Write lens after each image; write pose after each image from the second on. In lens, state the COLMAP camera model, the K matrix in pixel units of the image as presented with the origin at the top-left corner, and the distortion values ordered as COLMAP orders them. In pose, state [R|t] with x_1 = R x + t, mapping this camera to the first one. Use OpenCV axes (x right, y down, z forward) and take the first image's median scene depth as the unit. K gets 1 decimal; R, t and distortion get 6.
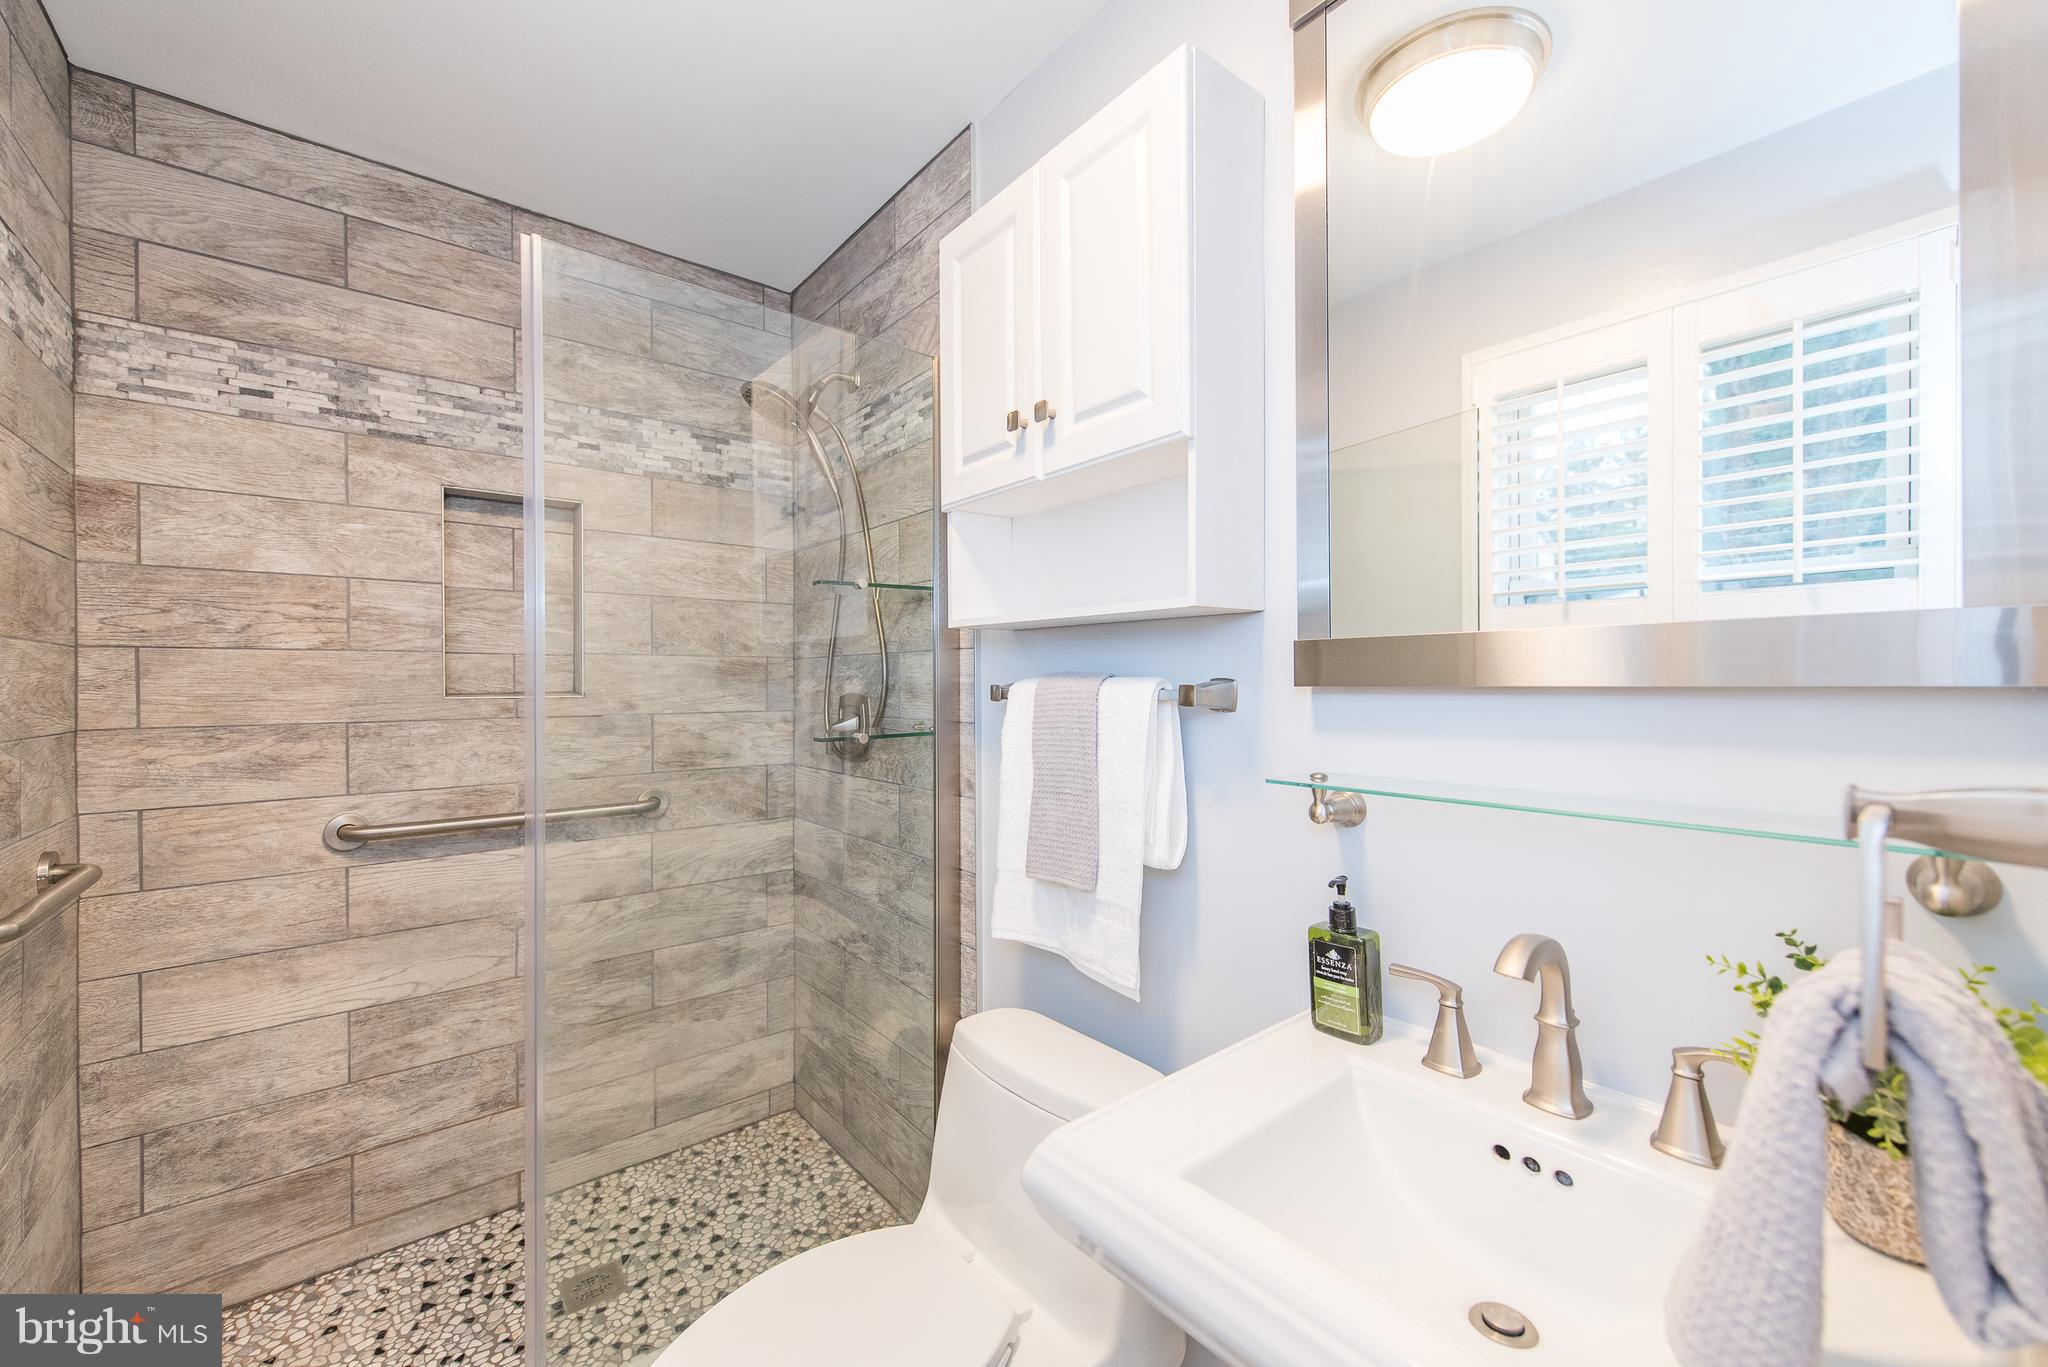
lens RADIAL K [[828.6, 0, 1000.5], [0, 828.6, 689.0], [0, 0, 1]] dist [0.010200, -0.004313]
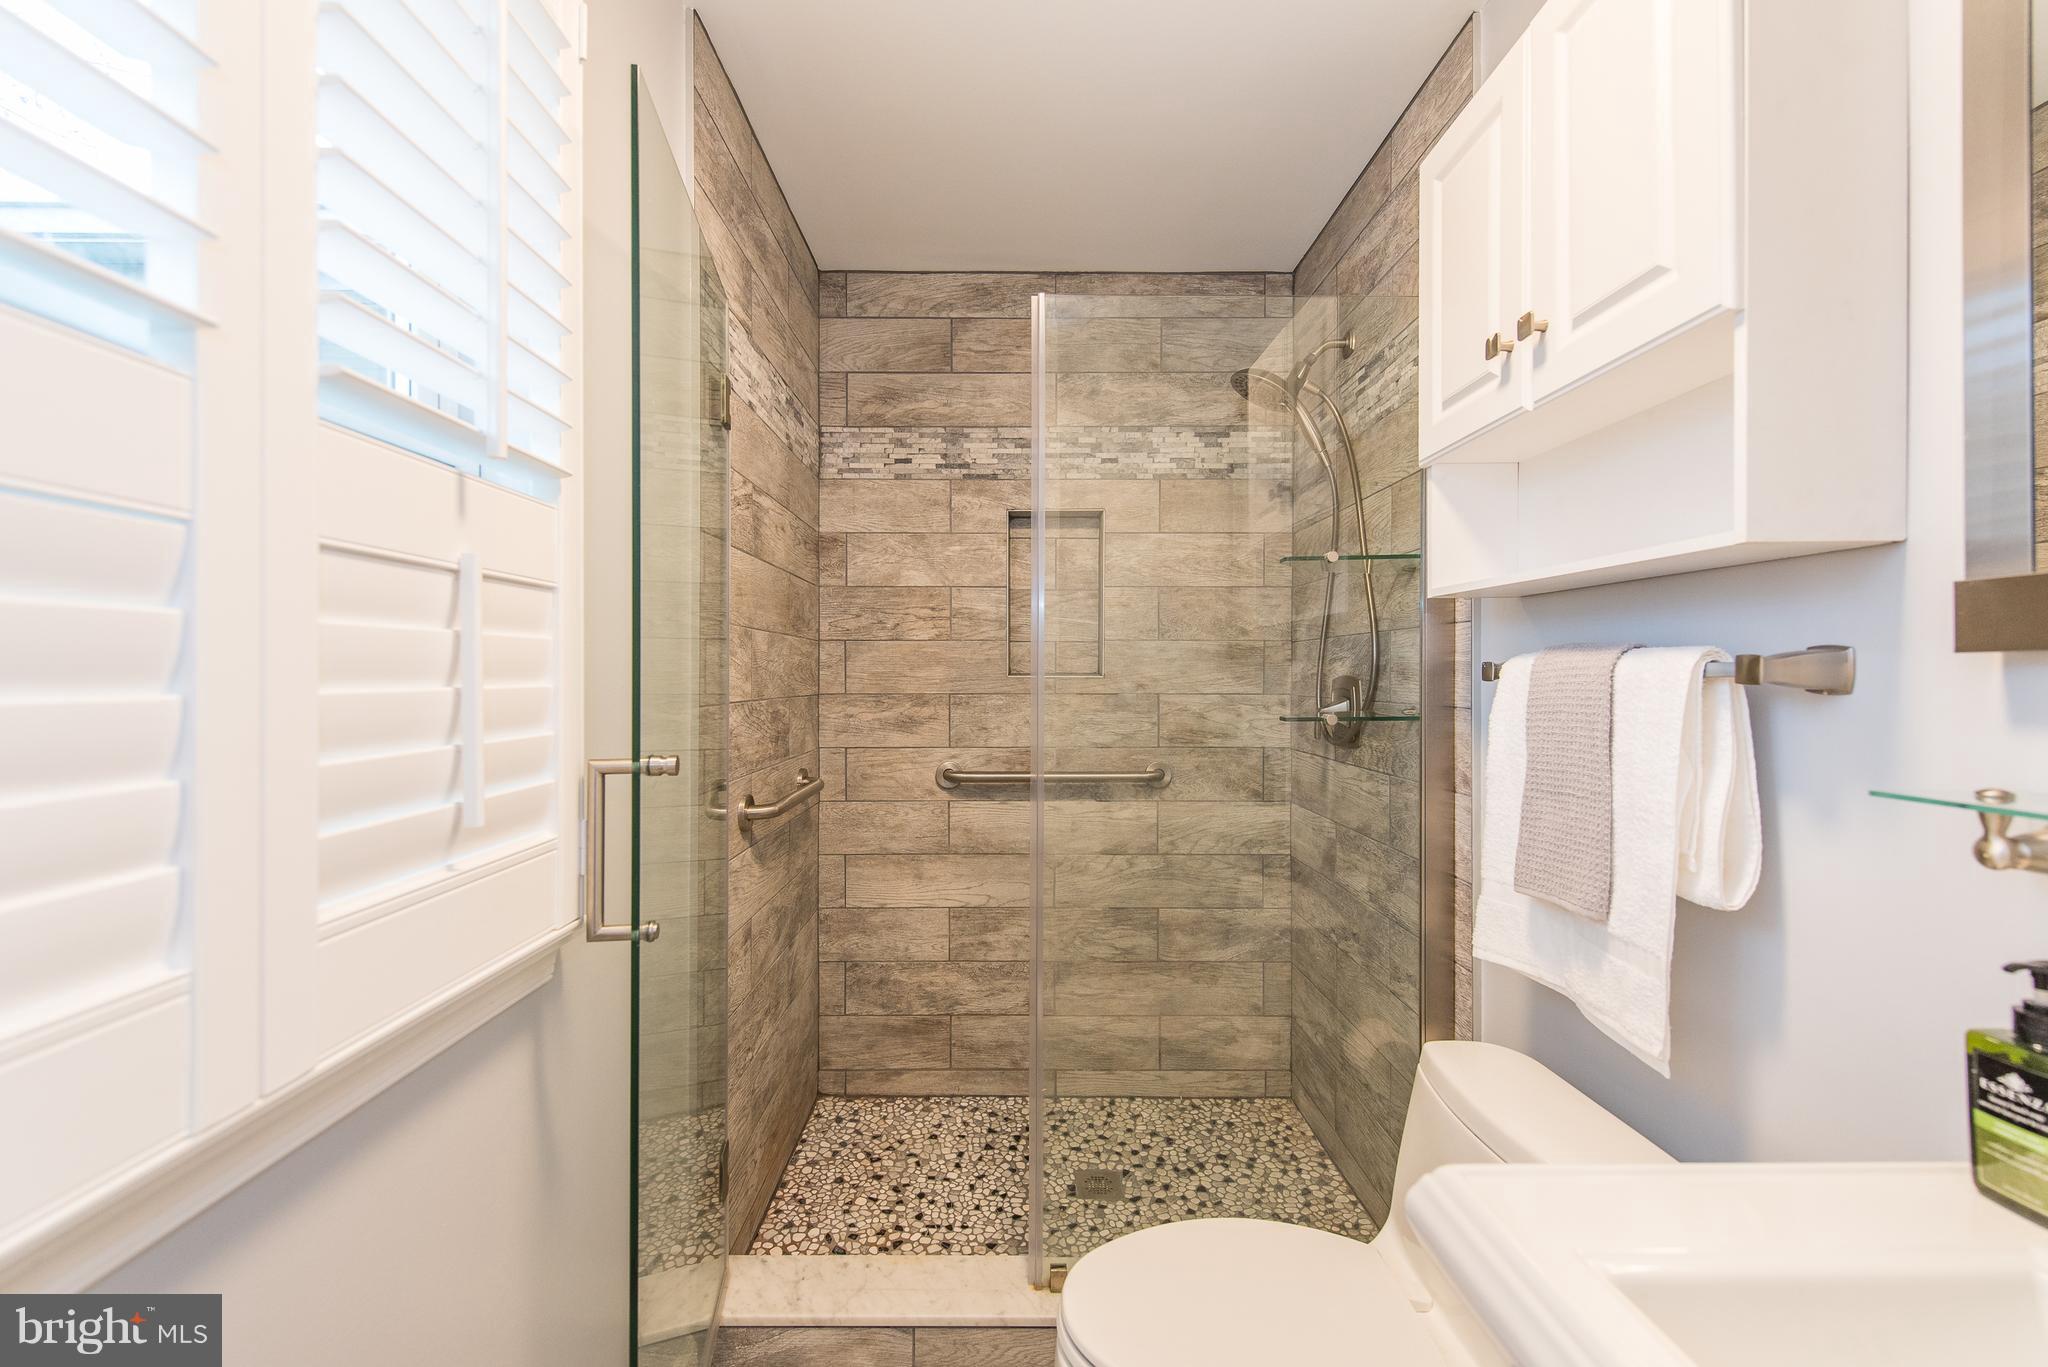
lens RADIAL K [[828.6, 0, 1000.5], [0, 828.6, 689.0], [0, 0, 1]] dist [0.010200, -0.004313]
pose [[0.762709, 0.015514, -0.646556, 0.144391], [-0.015770, 0.999861, 0.005389, 0.022877], [0.646550, 0.006085, 0.762848, 0.023659]]
